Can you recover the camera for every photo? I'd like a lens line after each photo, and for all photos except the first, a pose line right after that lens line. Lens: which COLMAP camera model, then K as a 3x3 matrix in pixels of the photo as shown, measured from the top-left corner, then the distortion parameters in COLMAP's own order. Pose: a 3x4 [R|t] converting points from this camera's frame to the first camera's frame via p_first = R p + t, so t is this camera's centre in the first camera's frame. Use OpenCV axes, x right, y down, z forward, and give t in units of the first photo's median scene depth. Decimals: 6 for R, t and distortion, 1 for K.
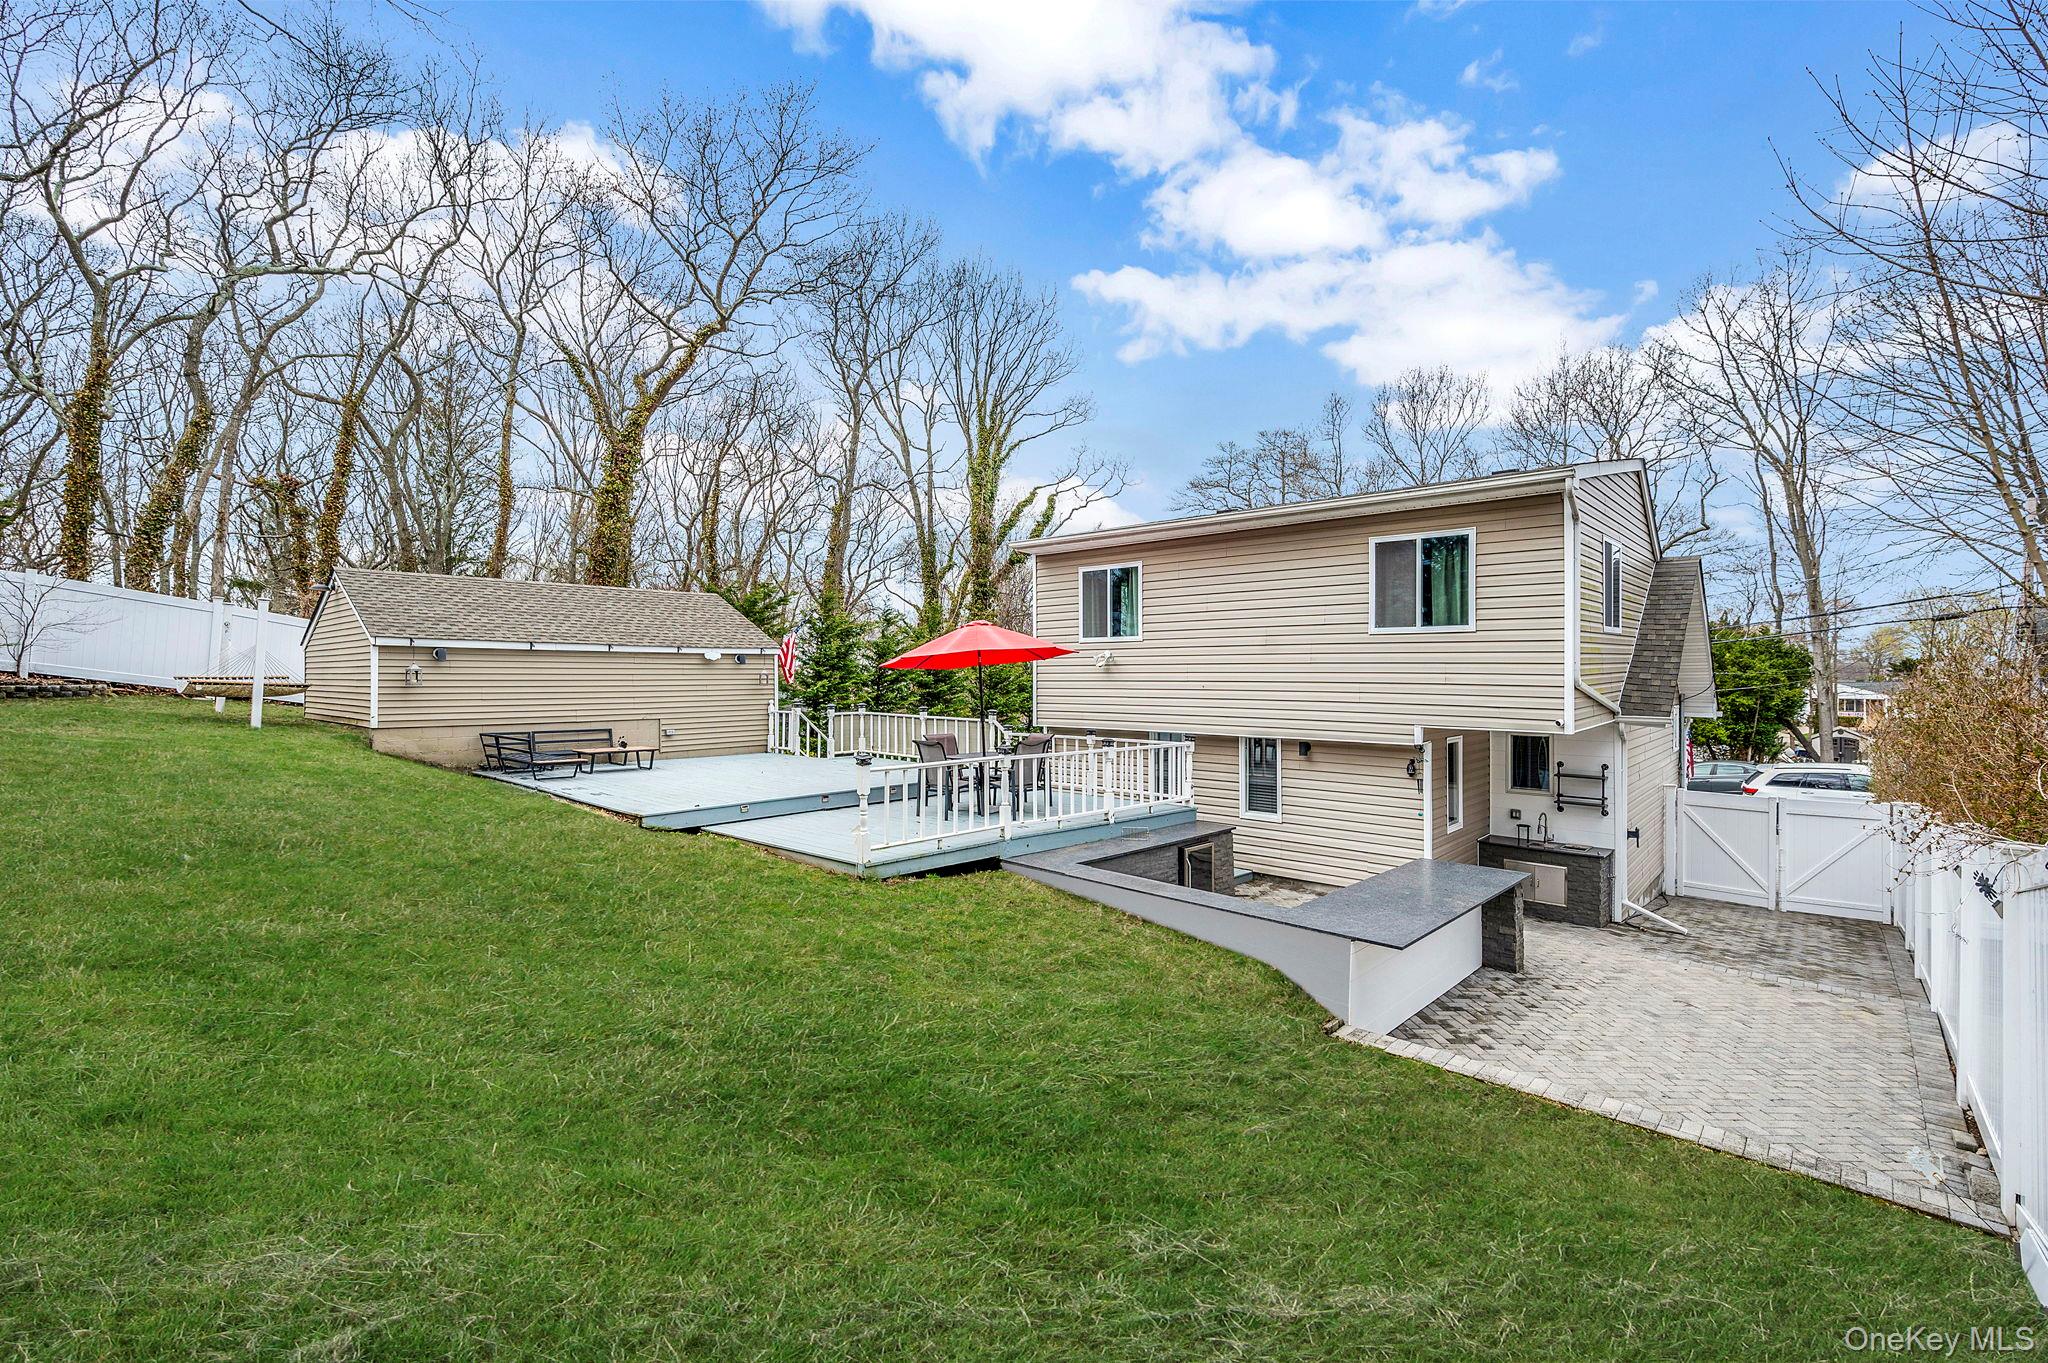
lens RADIAL K [[876.1, 0, 1027.1], [0, 876.1, 674.3], [0, 0, 1]] dist [-0.001243, -0.000158]
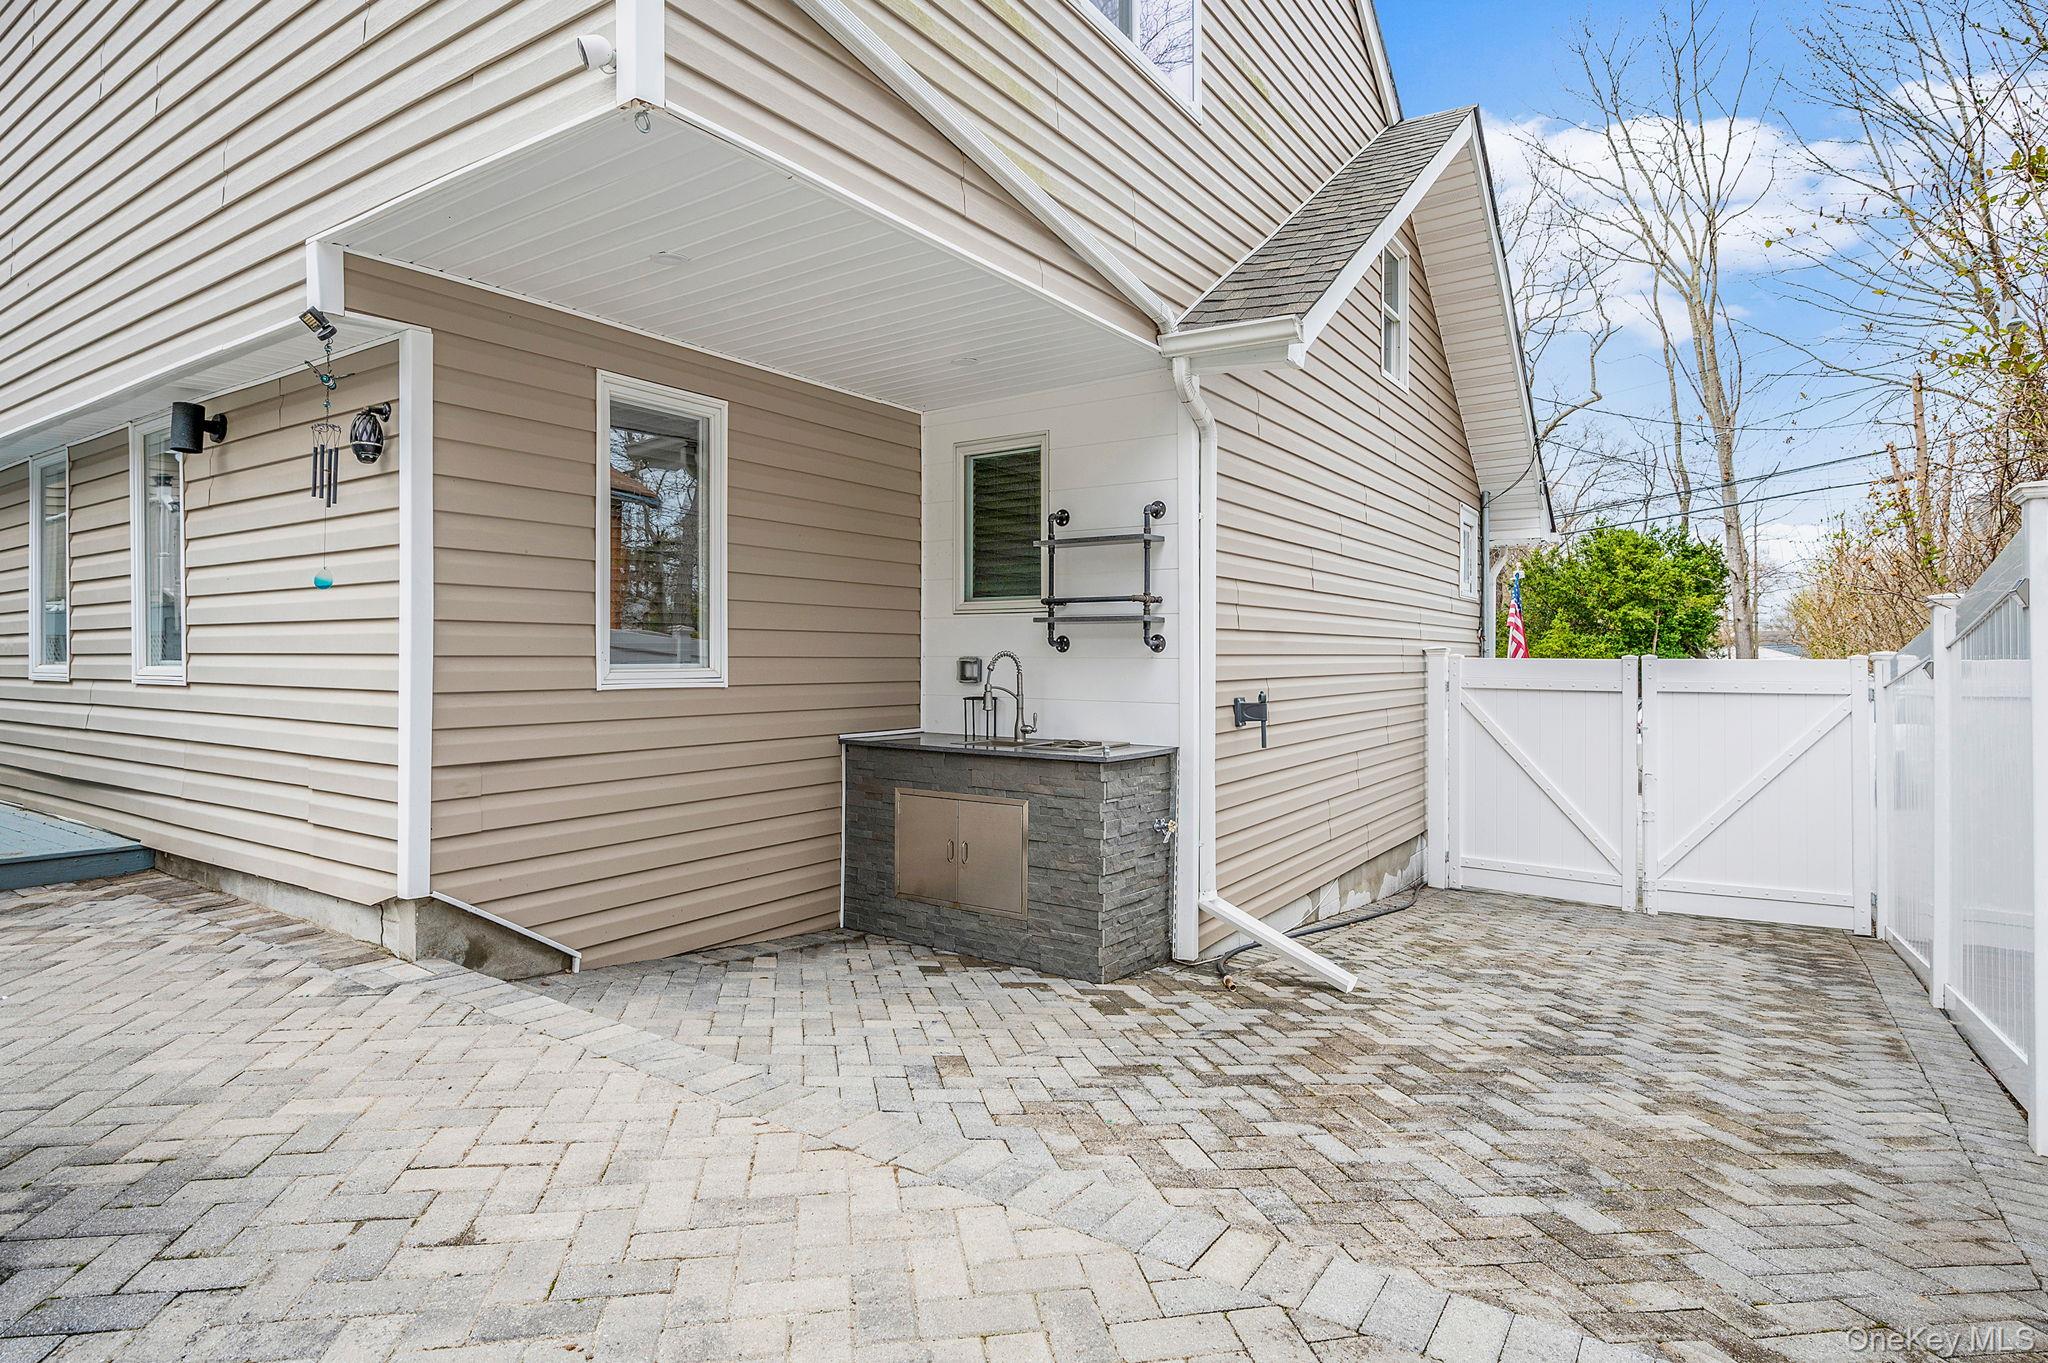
lens RADIAL K [[1082.0, 0, 1018.9], [0, 1082.0, 642.0], [0, 0, 1]] dist [0.001792, 0.000206]
pose [[0.989024, 0.003016, 0.147724, 0.497084], [-0.001691, 0.999957, -0.009090, 0.148107], [-0.147745, 0.008740, 0.988987, 0.537545]]
